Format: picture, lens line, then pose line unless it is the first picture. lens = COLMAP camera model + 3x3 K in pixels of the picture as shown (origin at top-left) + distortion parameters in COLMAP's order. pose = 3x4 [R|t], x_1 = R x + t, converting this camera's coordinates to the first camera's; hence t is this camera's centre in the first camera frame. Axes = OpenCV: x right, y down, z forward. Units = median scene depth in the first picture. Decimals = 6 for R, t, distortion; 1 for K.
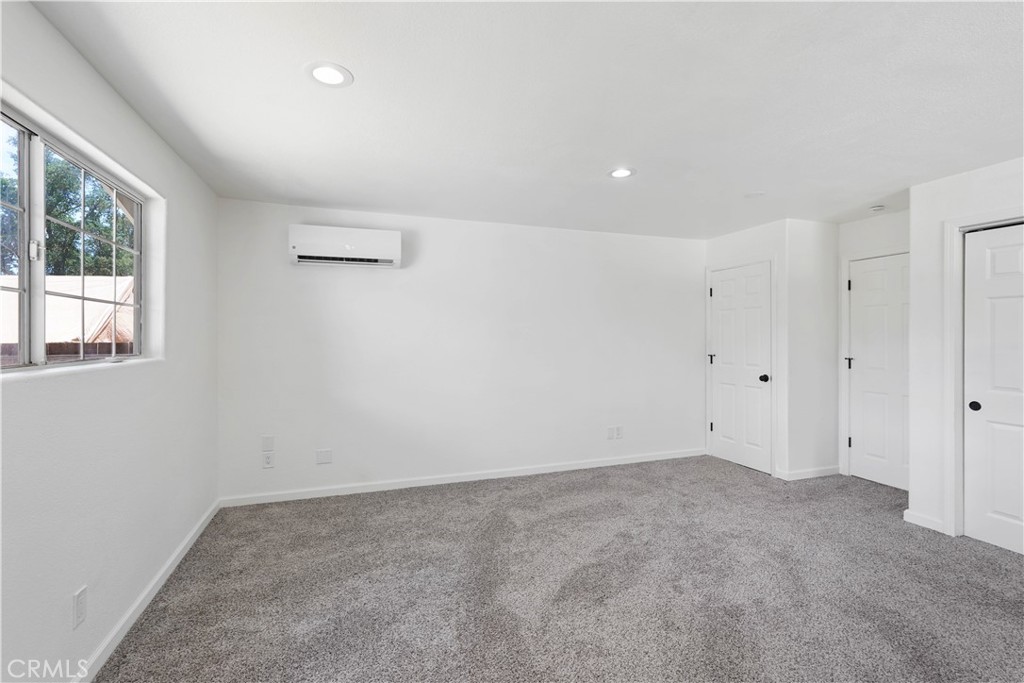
lens RADIAL K [[466.2, 0, 511.1], [0, 466.2, 338.3], [0, 0, 1]] dist [-0.012569, 0.008482]
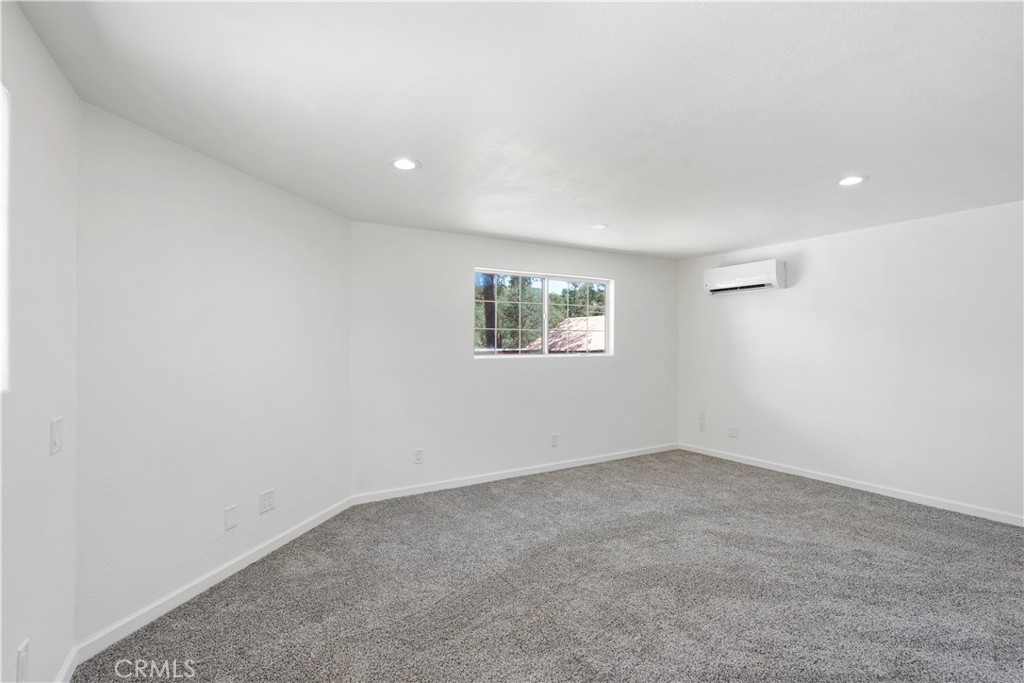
lens RADIAL K [[466.2, 0, 511.1], [0, 466.2, 338.3], [0, 0, 1]] dist [-0.012569, 0.008482]
pose [[0.216670, -0.008615, -0.976207, 0.954285], [-0.008313, 0.999909, -0.010669, -0.003328], [0.976210, 0.010427, 0.216578, 0.067607]]
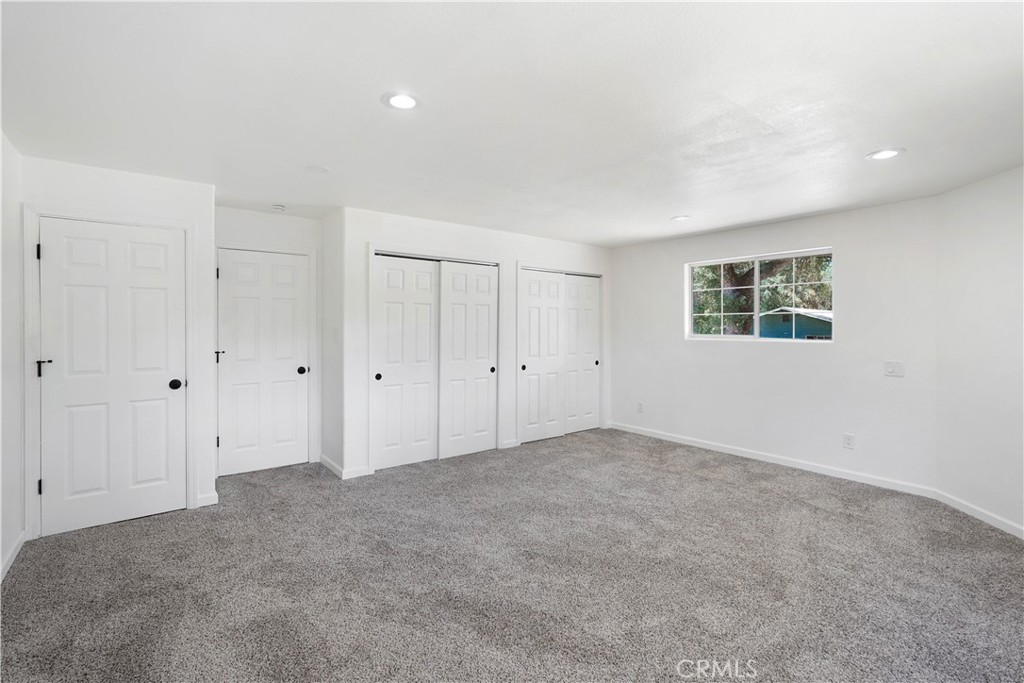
lens RADIAL K [[469.0, 0, 509.0], [0, 469.0, 327.3], [0, 0, 1]] dist [-0.013657, 0.007926]
pose [[-0.312922, -0.002441, 0.949776, -0.451576], [0.002434, 0.999991, 0.003372, -0.009973], [-0.949776, 0.003367, -0.312914, 0.972475]]
